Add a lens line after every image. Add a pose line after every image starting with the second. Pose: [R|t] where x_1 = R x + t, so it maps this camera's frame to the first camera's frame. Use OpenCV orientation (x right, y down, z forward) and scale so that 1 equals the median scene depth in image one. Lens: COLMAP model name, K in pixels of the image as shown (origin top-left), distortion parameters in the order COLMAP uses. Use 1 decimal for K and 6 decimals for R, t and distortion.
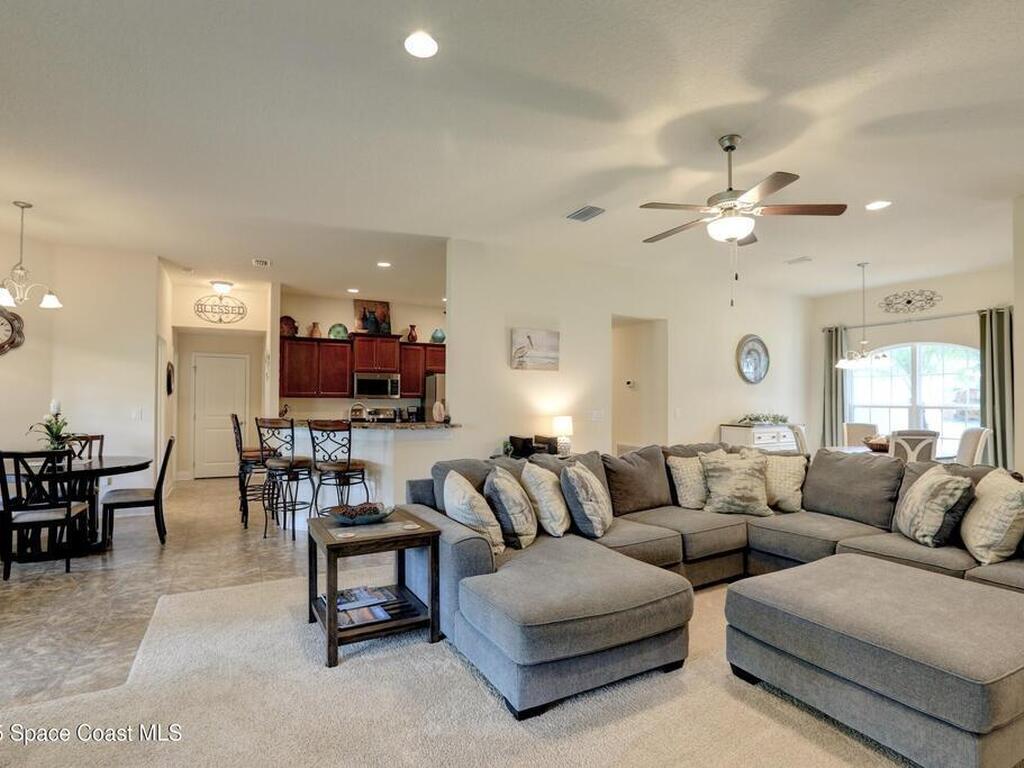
lens RADIAL K [[545.3, 0, 517.1], [0, 545.3, 391.3], [0, 0, 1]] dist [-0.002815, -0.000509]
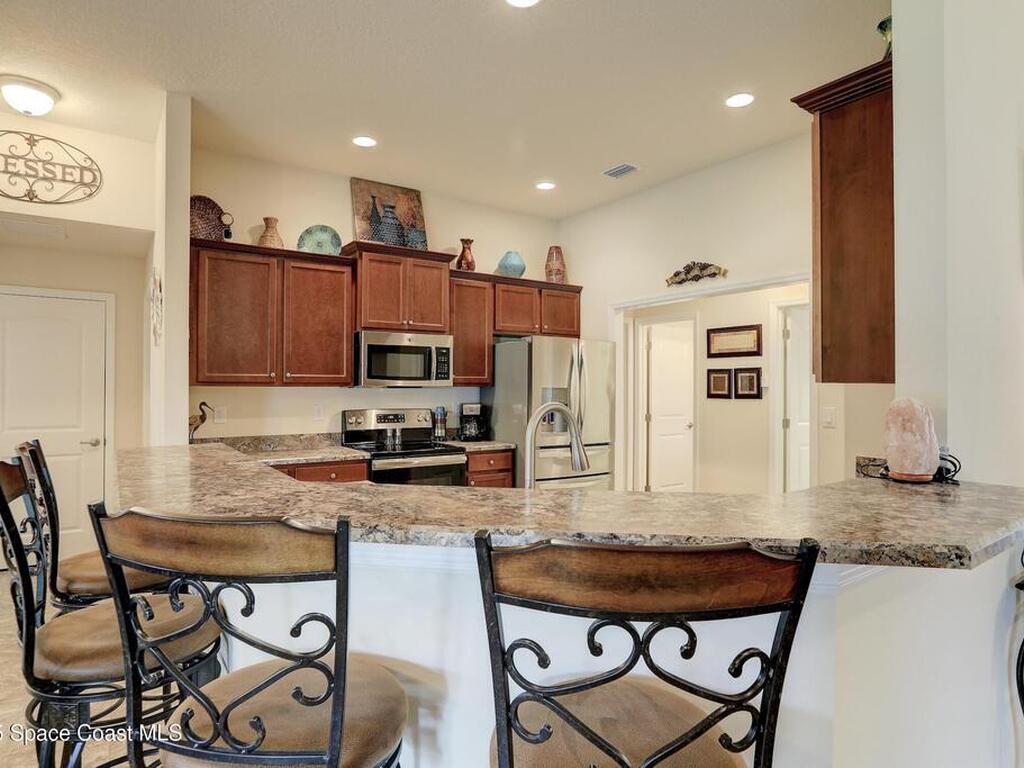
lens RADIAL K [[595.1, 0, 508.9], [0, 595.1, 377.8], [0, 0, 1]] dist [0.006570, 0.005436]
pose [[0.994100, -0.004005, 0.108393, -0.223606], [0.004347, 0.999986, -0.002915, 0.007005], [-0.108379, 0.003369, 0.994104, 0.481375]]
